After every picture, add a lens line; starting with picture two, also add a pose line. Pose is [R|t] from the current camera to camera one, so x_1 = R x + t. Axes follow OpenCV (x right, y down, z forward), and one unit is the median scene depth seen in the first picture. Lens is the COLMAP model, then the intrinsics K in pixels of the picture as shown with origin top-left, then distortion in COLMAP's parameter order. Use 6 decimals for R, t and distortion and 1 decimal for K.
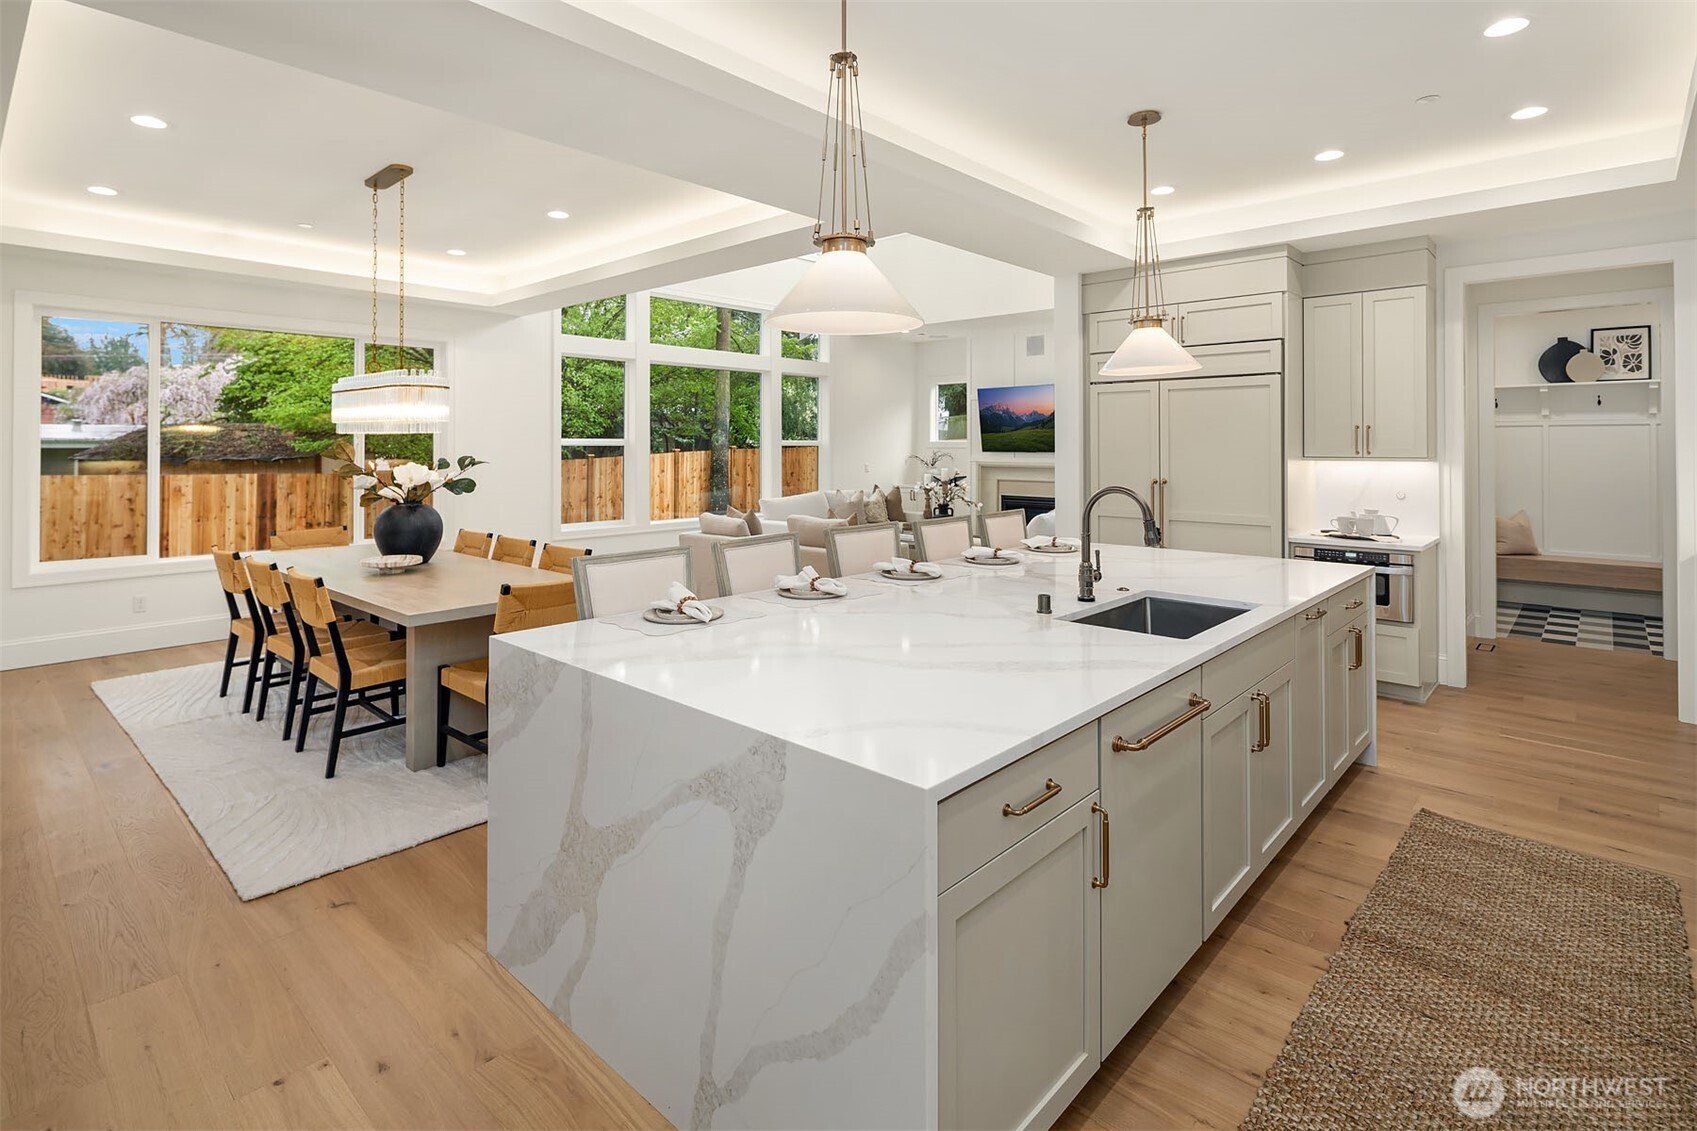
lens RADIAL K [[843.7, 0, 829.5], [0, 843.7, 434.6], [0, 0, 1]] dist [0.011256, -0.007455]
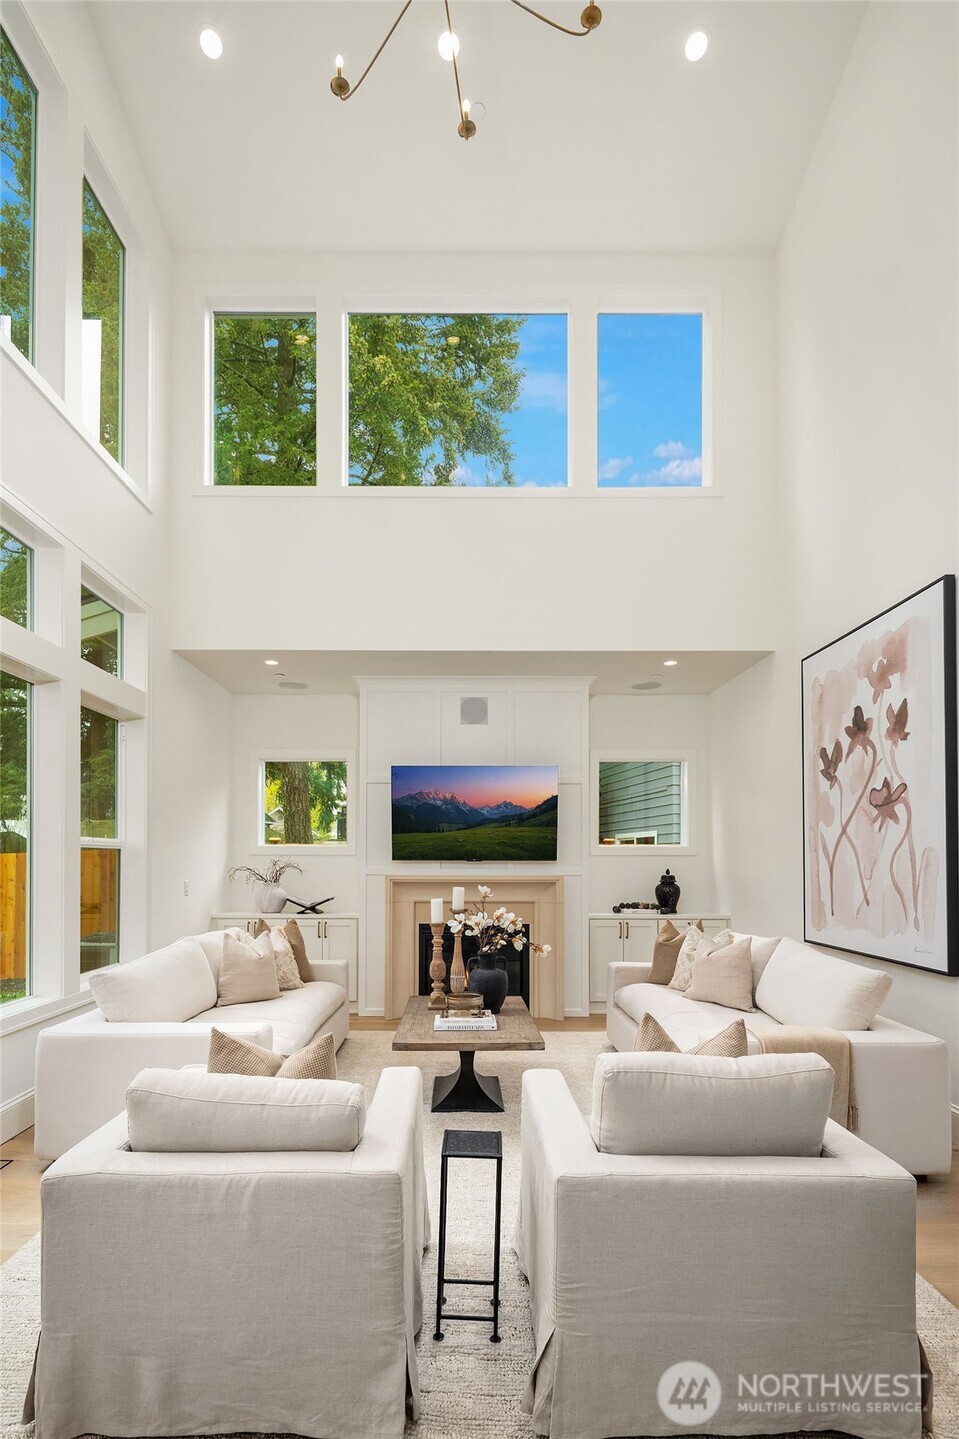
lens RADIAL K [[715.4, 0, 470.9], [0, 715.4, 845.2], [0, 0, 1]] dist [0.011256, -0.007455]
pose [[0.718730, 0.017048, 0.695081, -0.282776], [-0.012081, 0.999855, -0.012031, 0.024008], [-0.695185, 0.000250, 0.718831, 0.905073]]
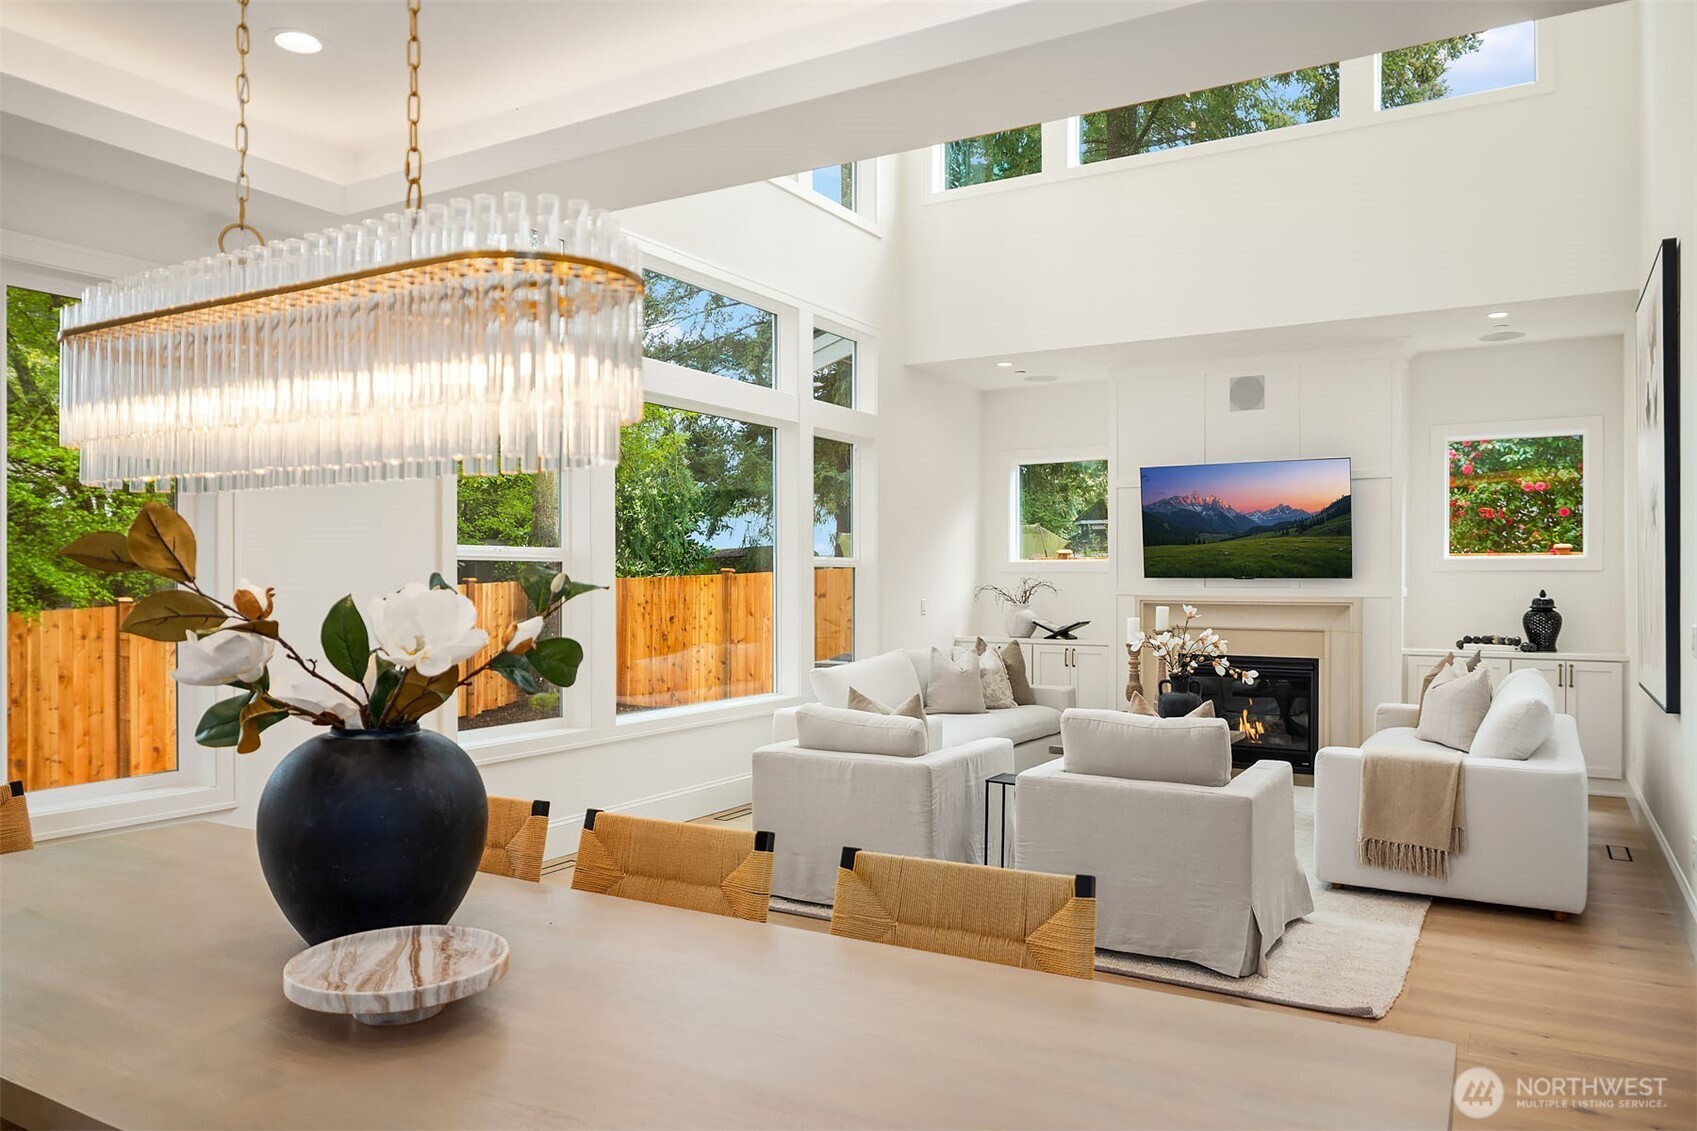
lens RADIAL K [[1177.7, 0, 849.3], [0, 1177.7, 588.3], [0, 0, 1]] dist [-0.013122, 0.003125]
pose [[0.973950, -0.000460, 0.226763, -0.324681], [-0.004255, 0.999785, 0.020303, 0.019615], [-0.226724, -0.020739, 0.973738, 0.440186]]
